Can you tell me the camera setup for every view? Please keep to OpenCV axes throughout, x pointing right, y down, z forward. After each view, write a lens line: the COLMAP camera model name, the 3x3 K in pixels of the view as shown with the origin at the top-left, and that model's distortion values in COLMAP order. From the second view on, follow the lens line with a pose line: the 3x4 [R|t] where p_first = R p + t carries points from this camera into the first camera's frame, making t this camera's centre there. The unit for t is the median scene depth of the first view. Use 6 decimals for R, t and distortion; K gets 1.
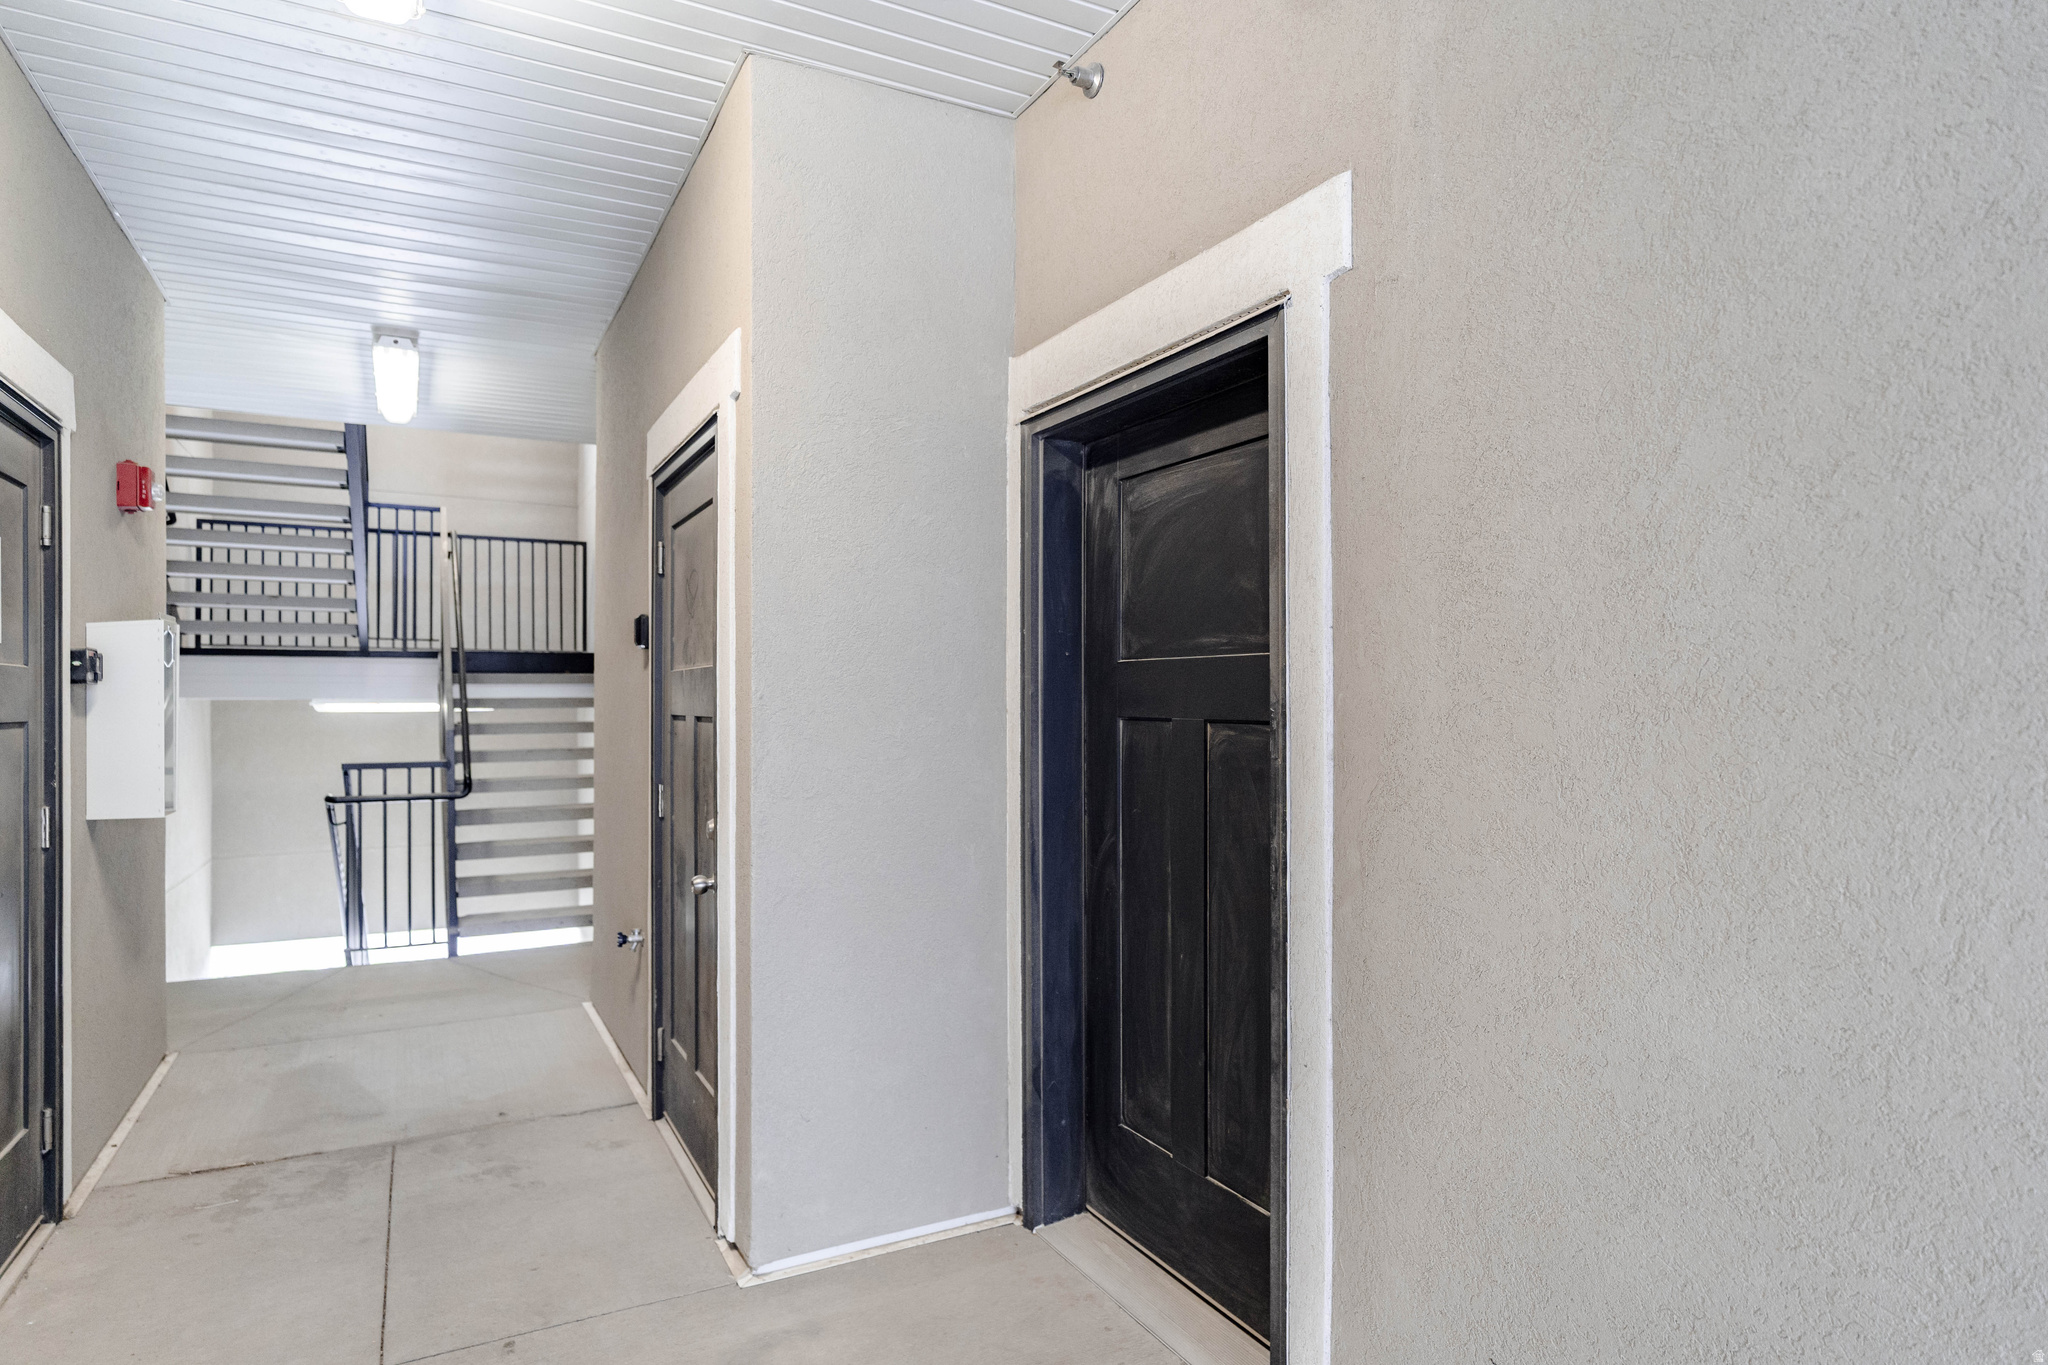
lens RADIAL K [[1134.1, 0, 1022.9], [0, 1134.1, 684.0], [0, 0, 1]] dist [-0.025349, -0.000103]
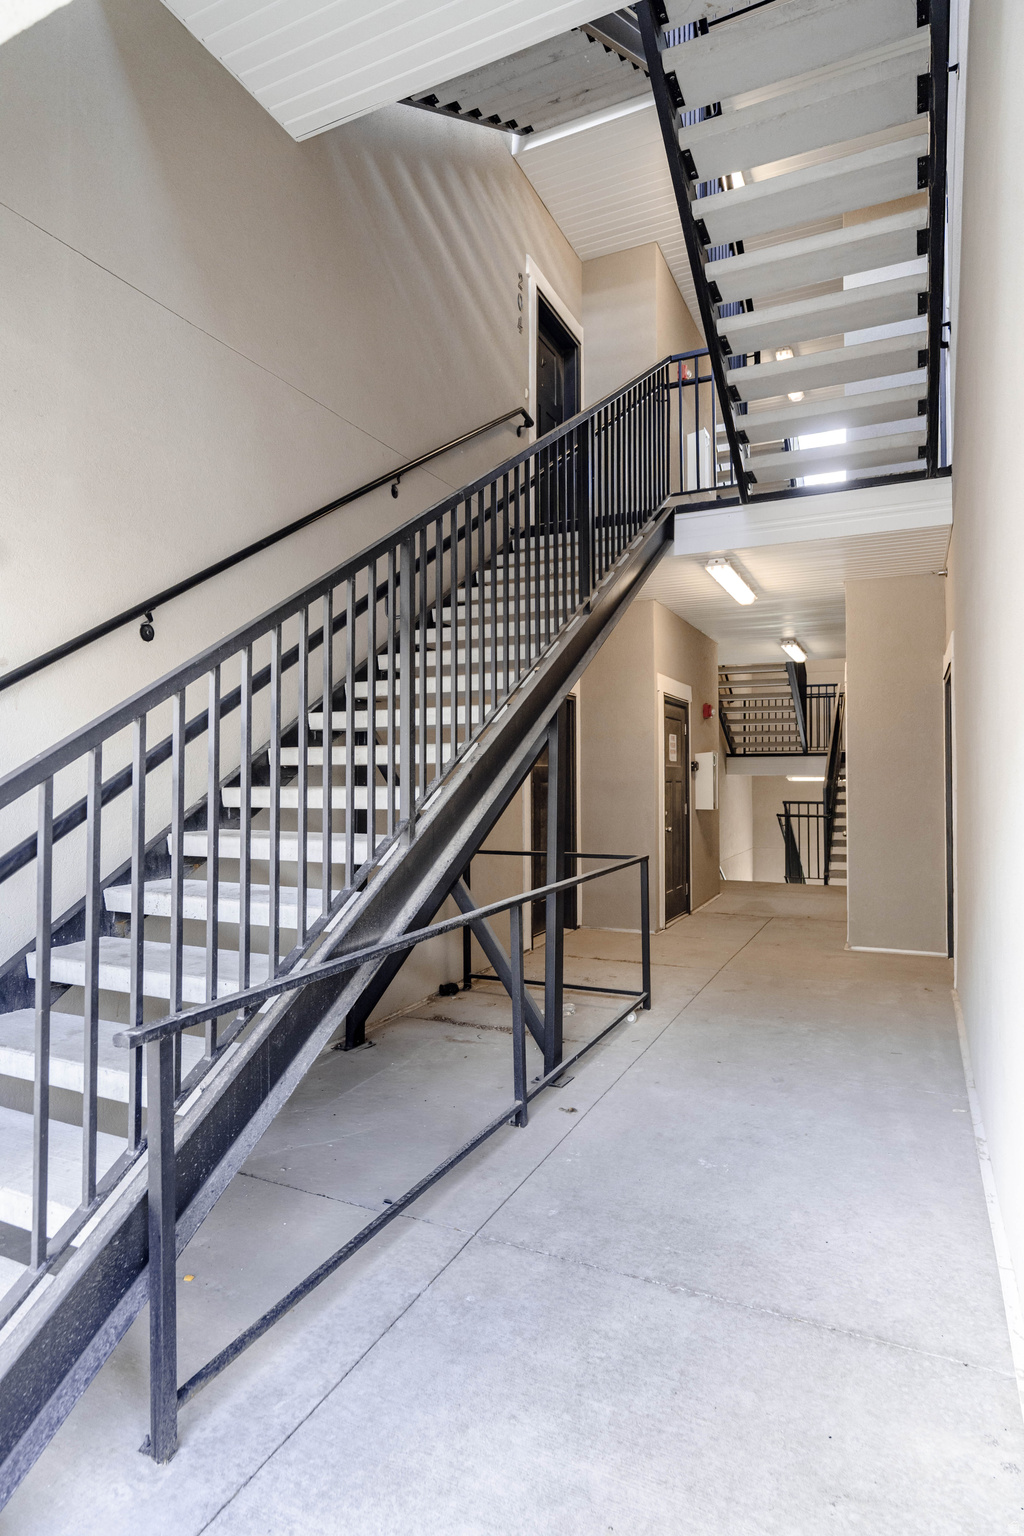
lens RADIAL K [[850.5, 0, 510.7], [0, 850.5, 767.6], [0, 0, 1]] dist [-0.025349, -0.000103]
pose [[0.591365, -0.006852, -0.806375, 0.546970], [0.011547, 0.999933, -0.000028, -0.010172], [0.806321, -0.009294, 0.591405, -0.592672]]
